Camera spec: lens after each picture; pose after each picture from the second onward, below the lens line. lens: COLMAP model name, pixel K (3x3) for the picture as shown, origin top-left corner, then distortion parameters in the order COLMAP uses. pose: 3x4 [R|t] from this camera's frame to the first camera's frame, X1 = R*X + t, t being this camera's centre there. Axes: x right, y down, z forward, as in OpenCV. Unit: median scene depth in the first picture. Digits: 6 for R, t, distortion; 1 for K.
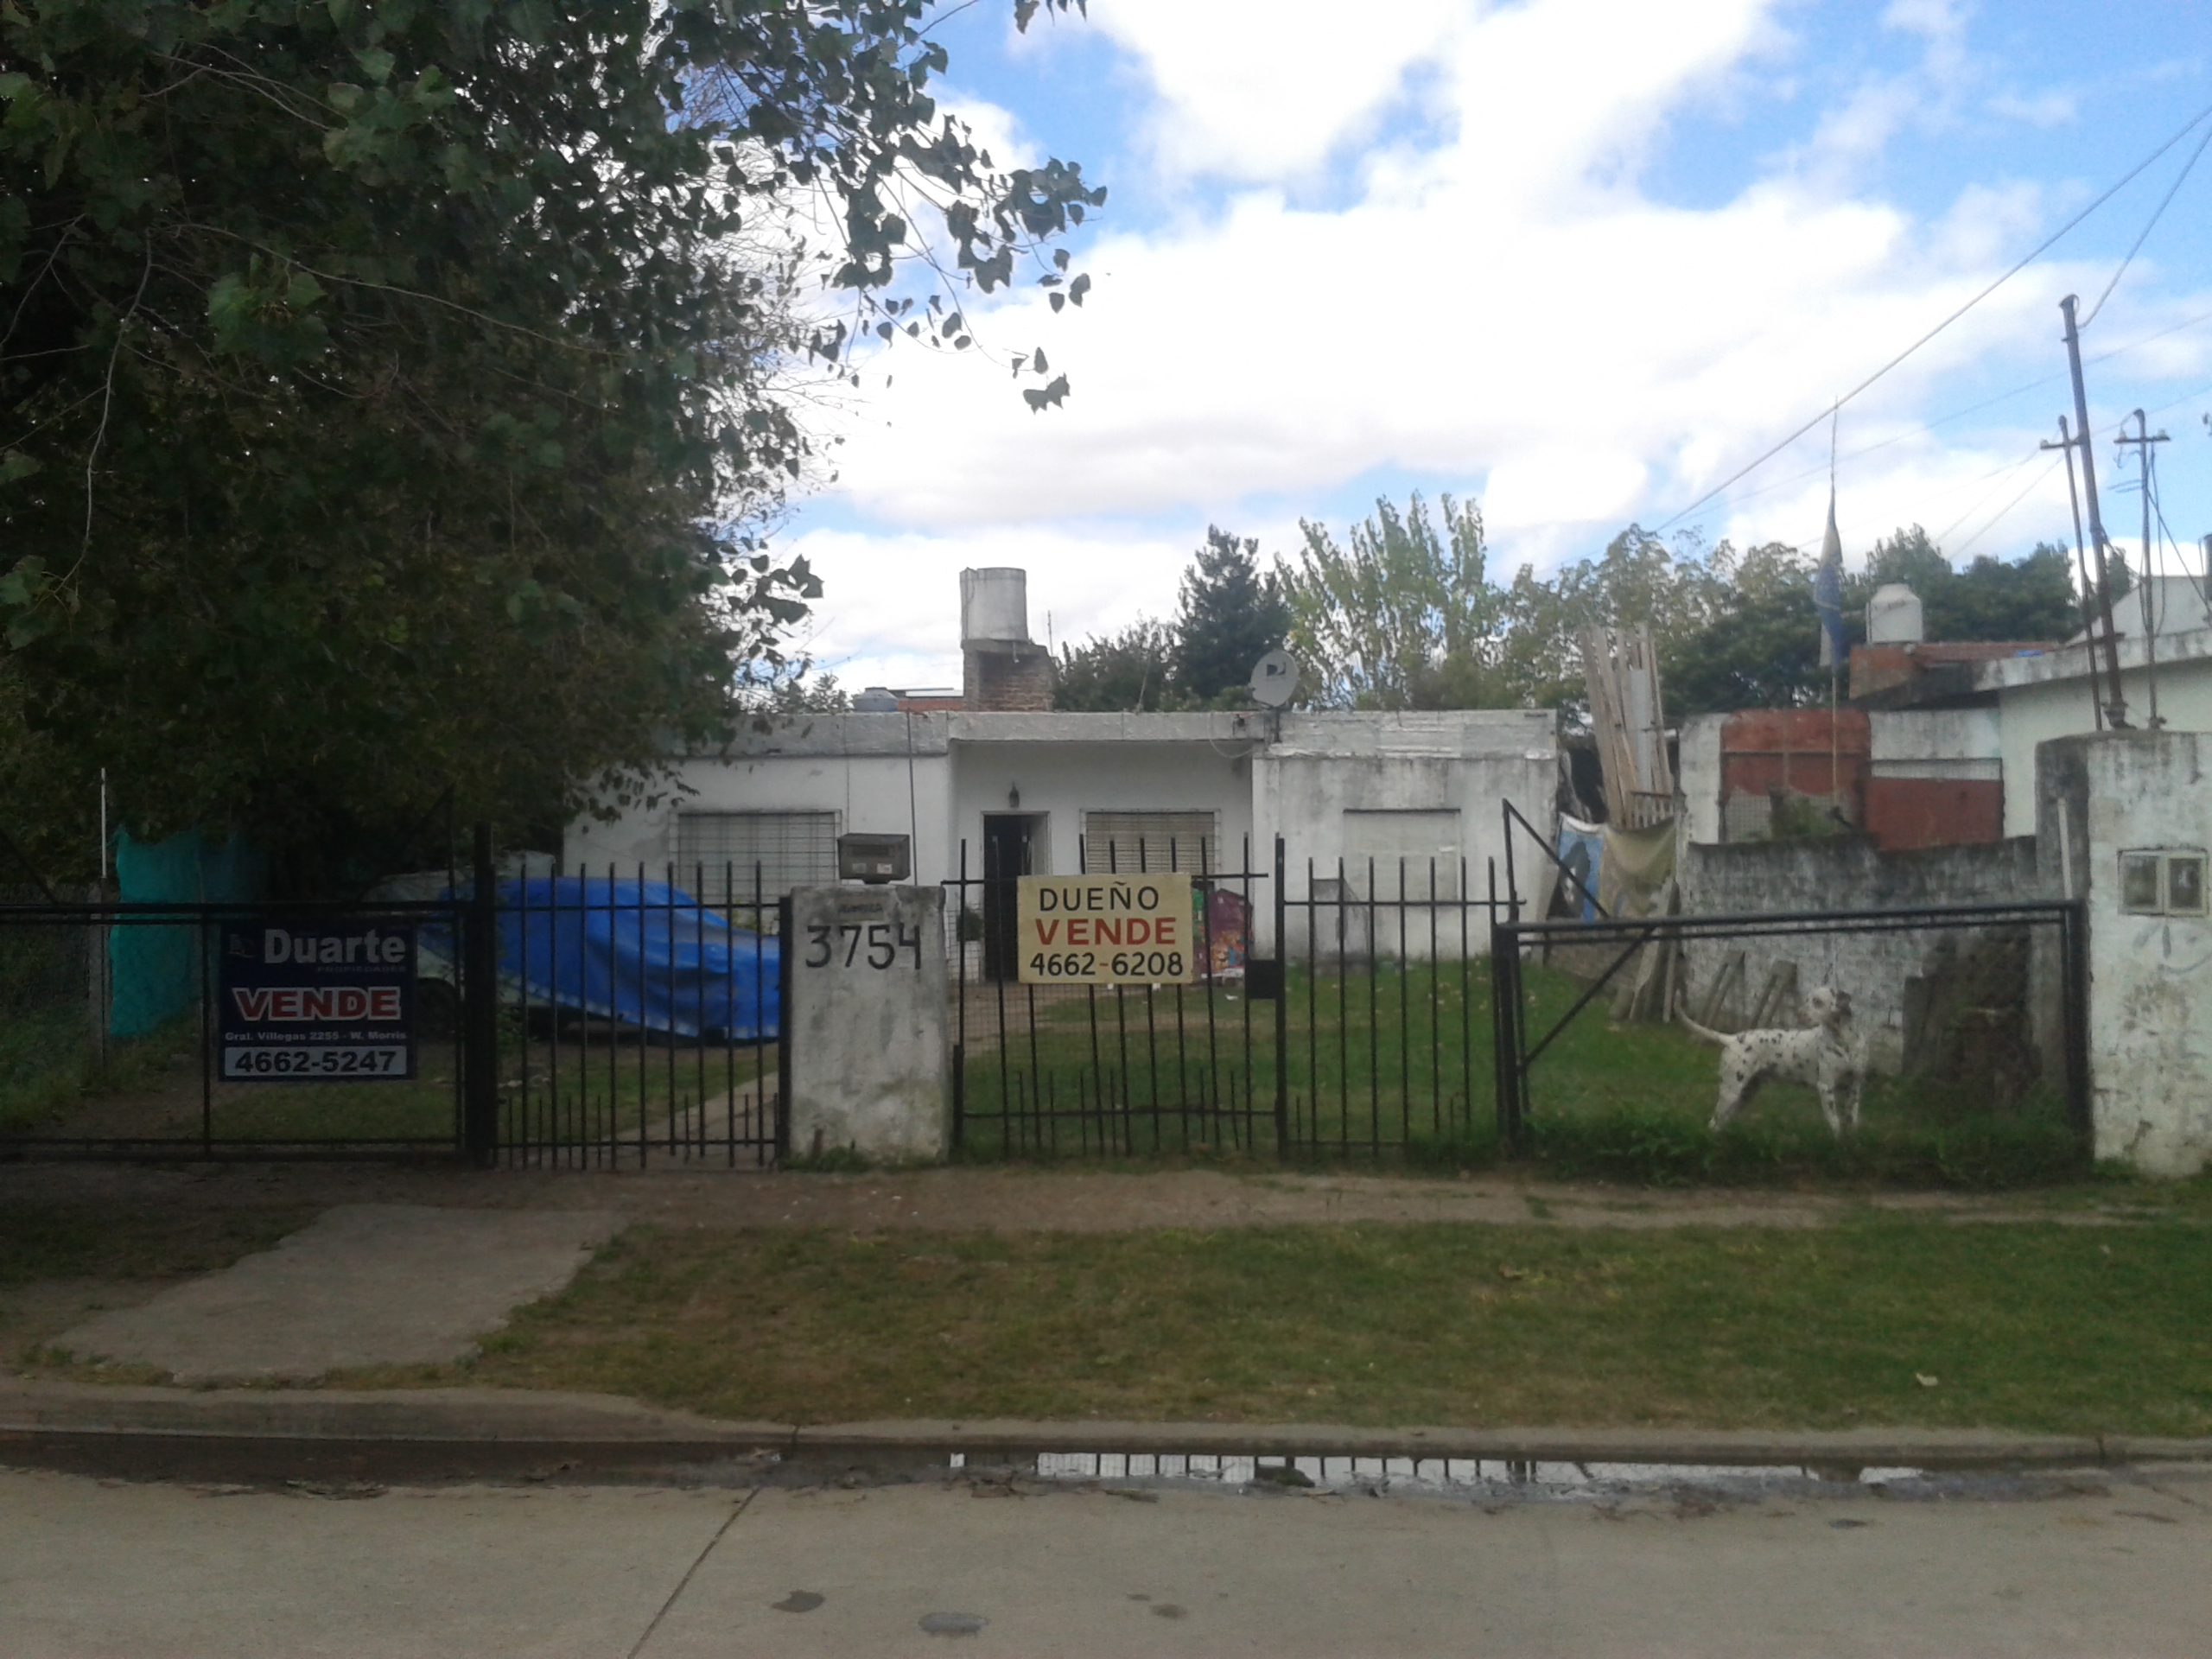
lens RADIAL K [[2189.2, 0, 1050.4], [0, 2189.2, 830.0], [0, 0, 1]] dist [0.167769, -0.506676]
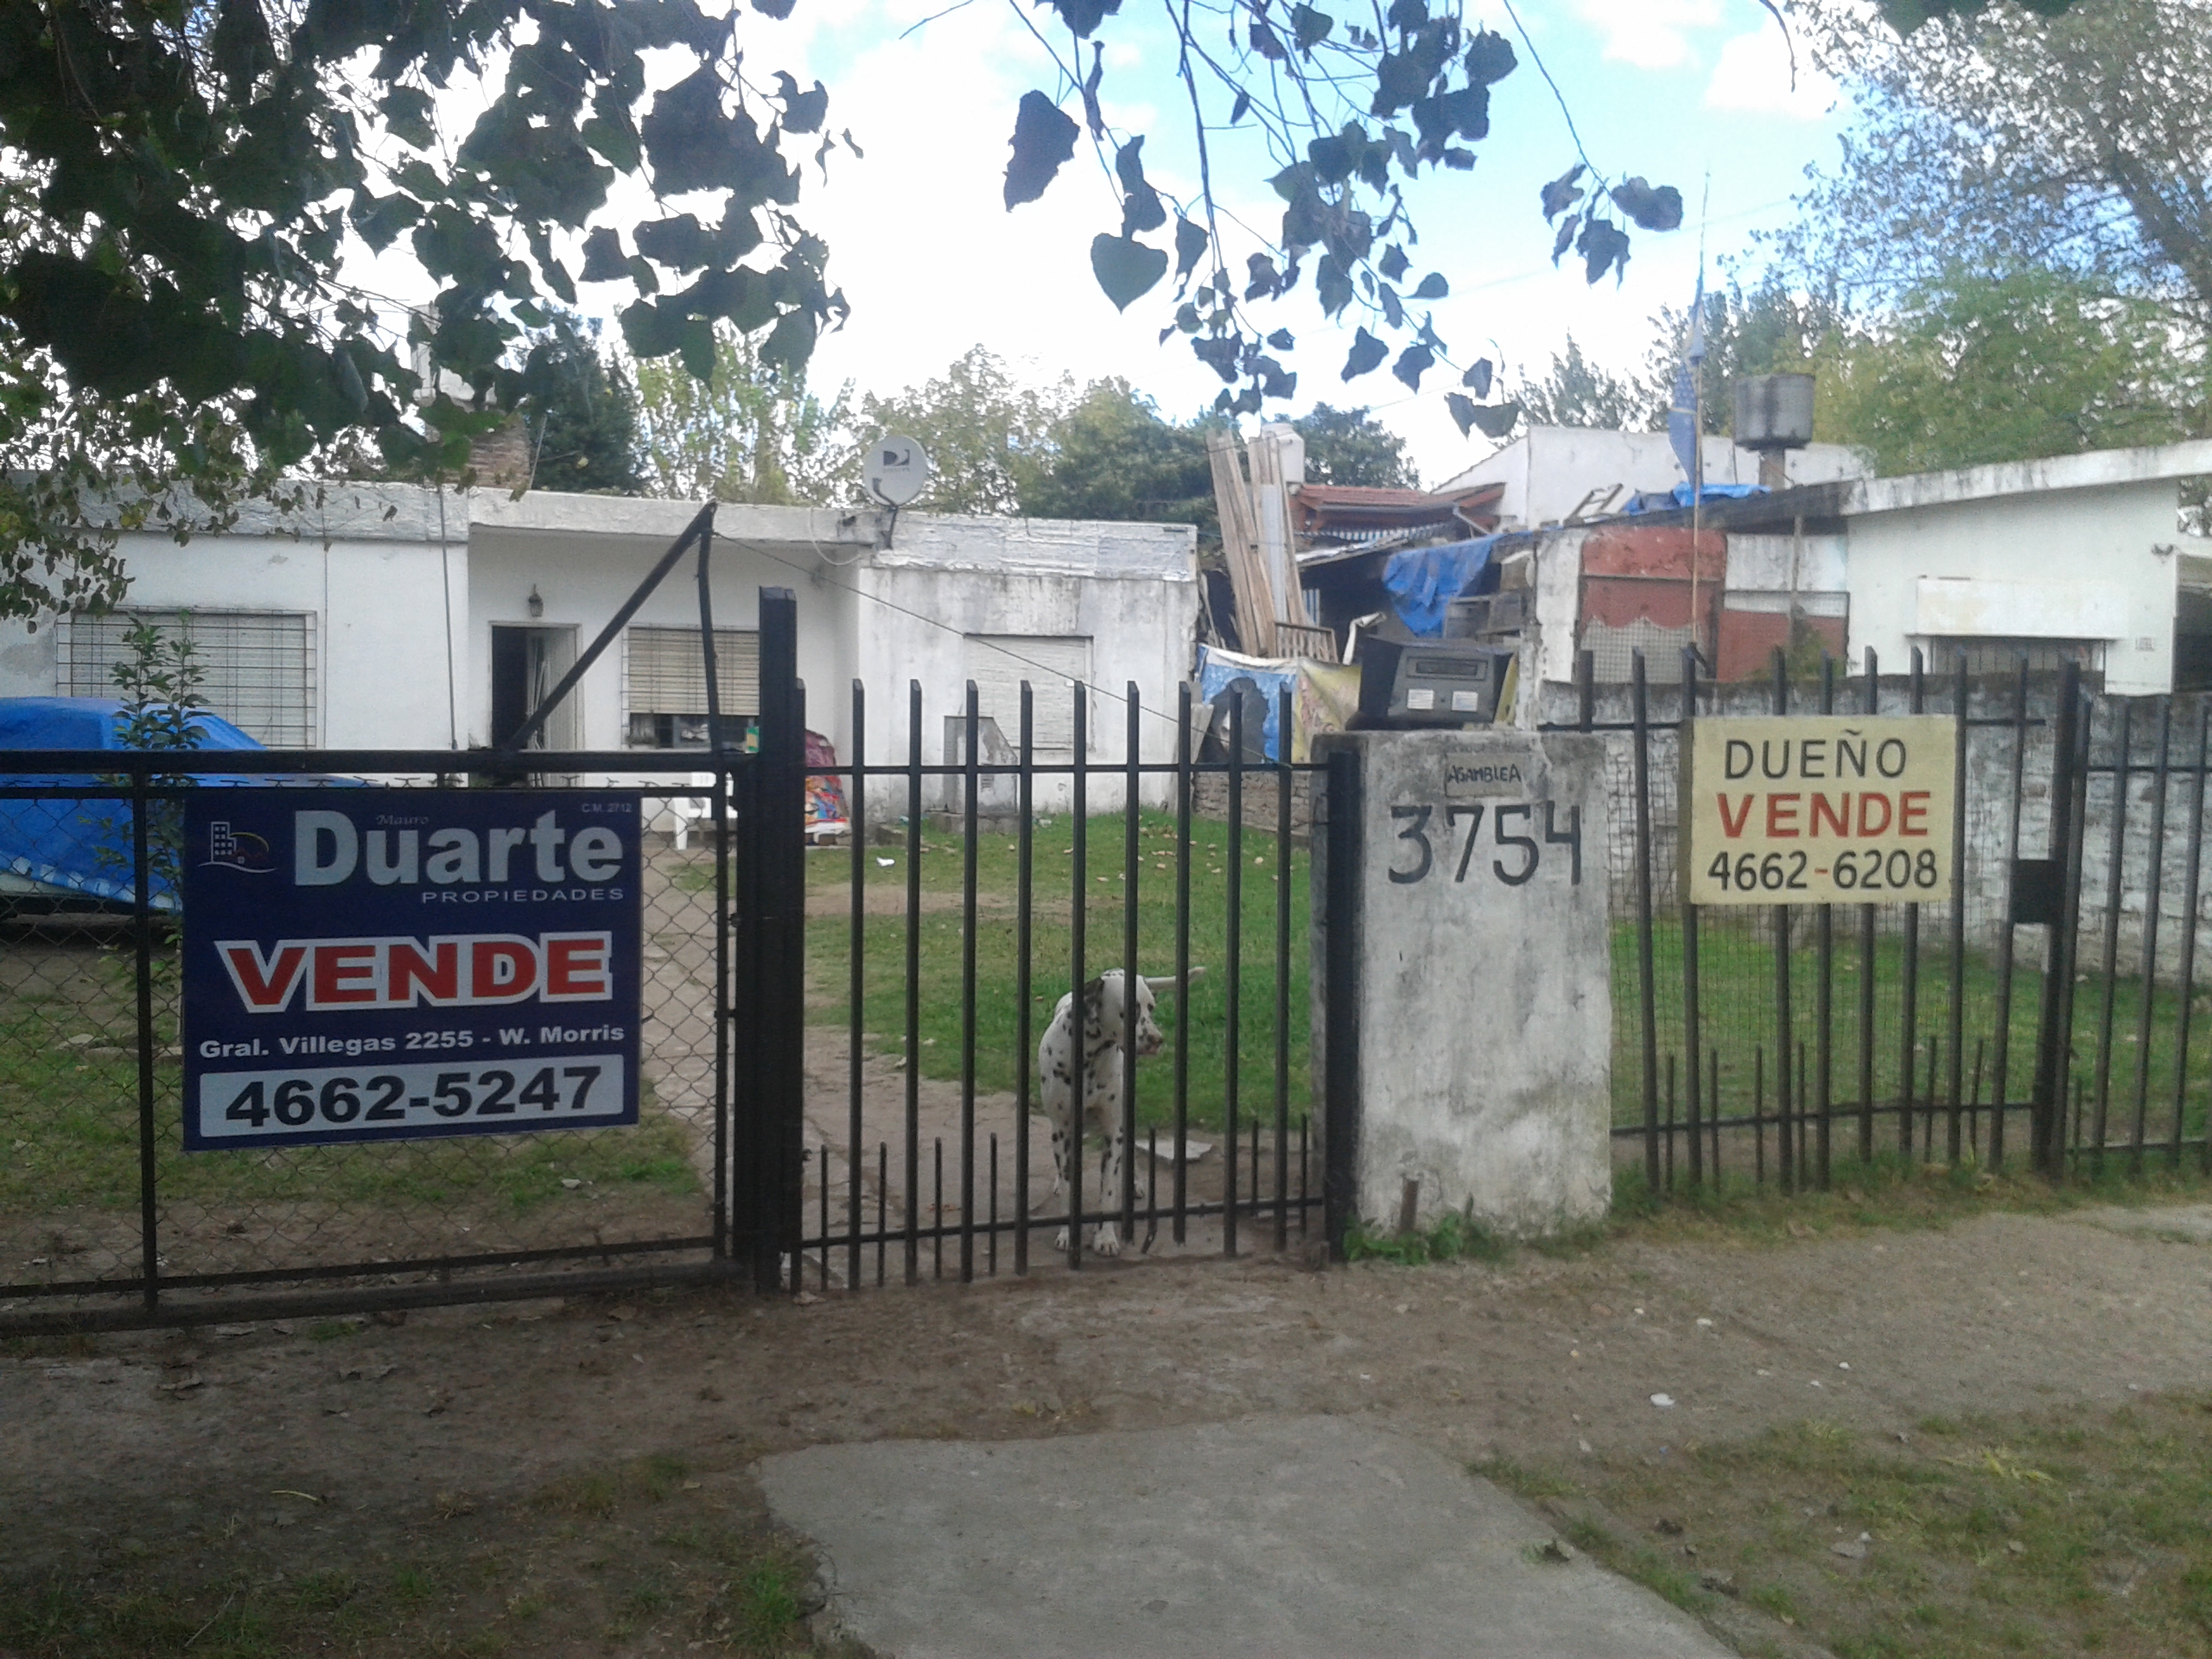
lens RADIAL K [[2189.2, 0, 1050.4], [0, 2189.2, 830.0], [0, 0, 1]] dist [0.167769, -0.506676]
pose [[0.922390, -0.005563, 0.386220, -0.388632], [-0.023671, 0.997203, 0.070897, 0.013297], [-0.385535, -0.074537, 0.919678, 0.529702]]
